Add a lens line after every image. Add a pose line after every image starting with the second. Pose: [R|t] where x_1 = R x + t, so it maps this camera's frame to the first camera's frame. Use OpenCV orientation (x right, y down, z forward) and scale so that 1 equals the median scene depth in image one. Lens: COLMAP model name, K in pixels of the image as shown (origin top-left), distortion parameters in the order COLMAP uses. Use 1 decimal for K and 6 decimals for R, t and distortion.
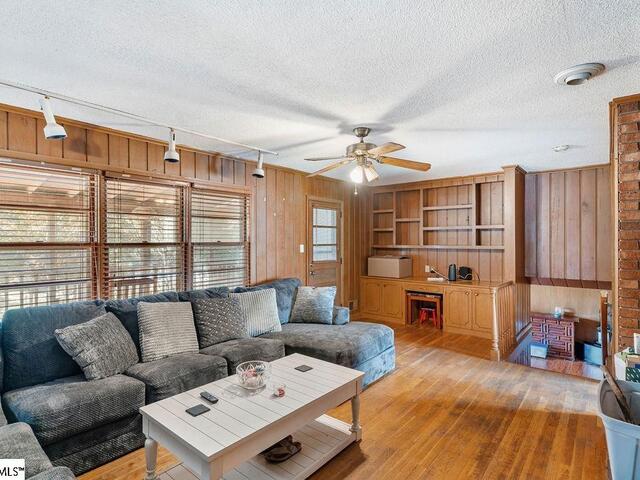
lens RADIAL K [[345.5, 0, 318.2], [0, 345.5, 241.6], [0, 0, 1]] dist [-0.002129, -0.001137]
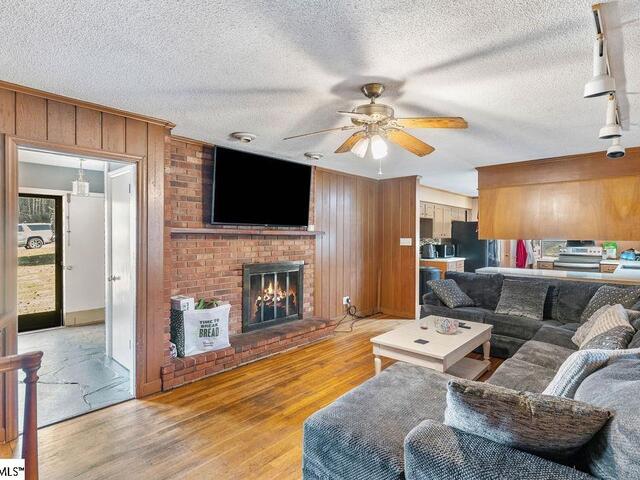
lens RADIAL K [[345.5, 0, 319.8], [0, 345.5, 238.1], [0, 0, 1]] dist [-0.002129, -0.001137]
pose [[-0.998738, -0.002168, 0.050182, 0.240254], [-0.001575, 0.999929, 0.011853, -0.007212], [-0.050205, 0.011759, -0.998670, 2.083466]]
